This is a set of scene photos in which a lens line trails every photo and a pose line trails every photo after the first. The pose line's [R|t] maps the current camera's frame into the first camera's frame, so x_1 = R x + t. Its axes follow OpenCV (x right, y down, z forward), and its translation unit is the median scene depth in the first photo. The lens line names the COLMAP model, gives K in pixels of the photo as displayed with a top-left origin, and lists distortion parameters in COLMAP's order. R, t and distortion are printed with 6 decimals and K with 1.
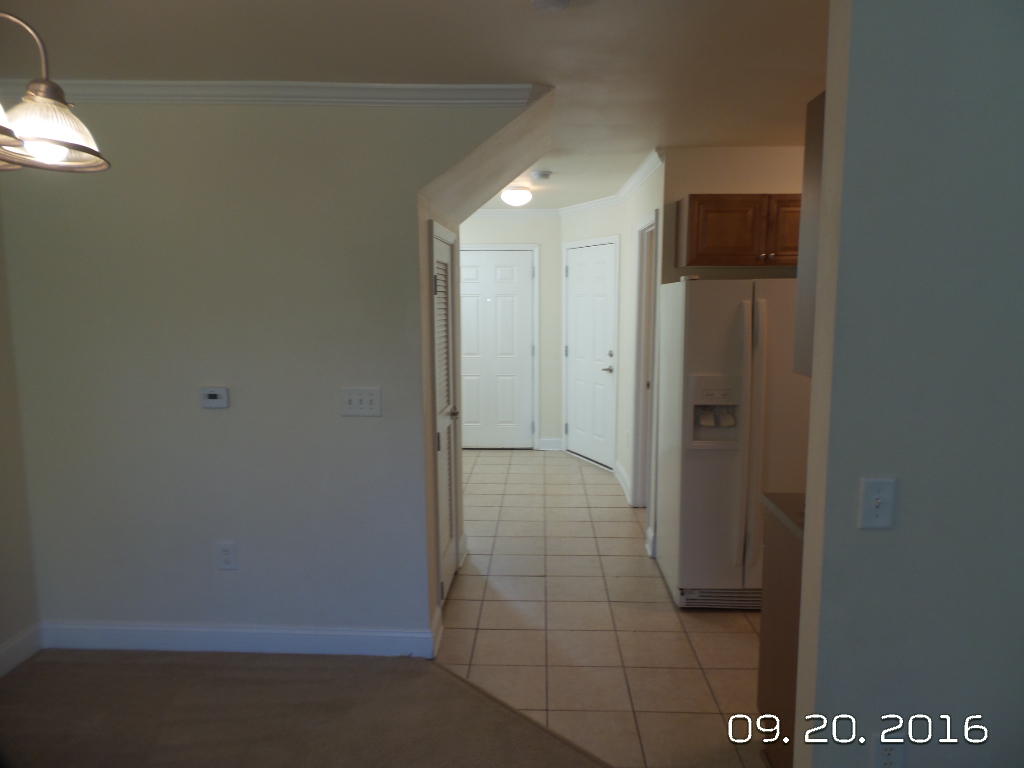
lens RADIAL K [[696.2, 0, 508.2], [0, 696.2, 380.4], [0, 0, 1]] dist [-0.010620, 0.009842]
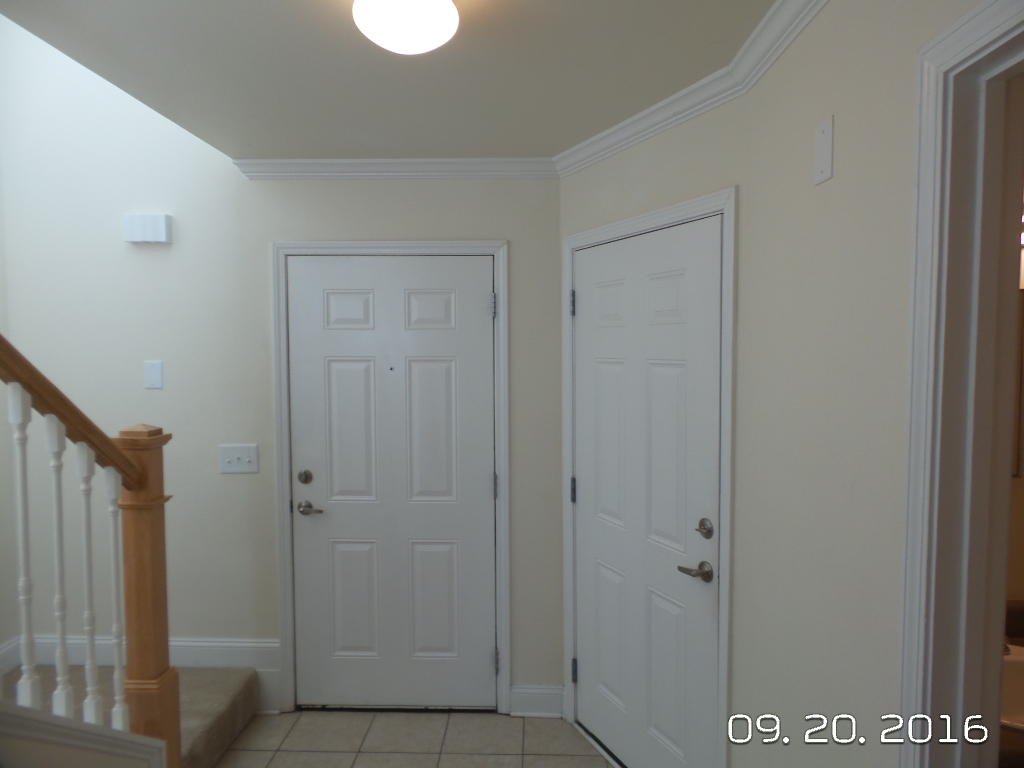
lens RADIAL K [[696.2, 0, 511.5], [0, 696.2, 382.1], [0, 0, 1]] dist [-0.010620, 0.009842]
pose [[0.999774, -0.001390, 0.021220, 0.095682], [0.002902, 0.997445, -0.071377, -0.199348], [-0.021067, 0.071422, 0.997224, 1.477943]]
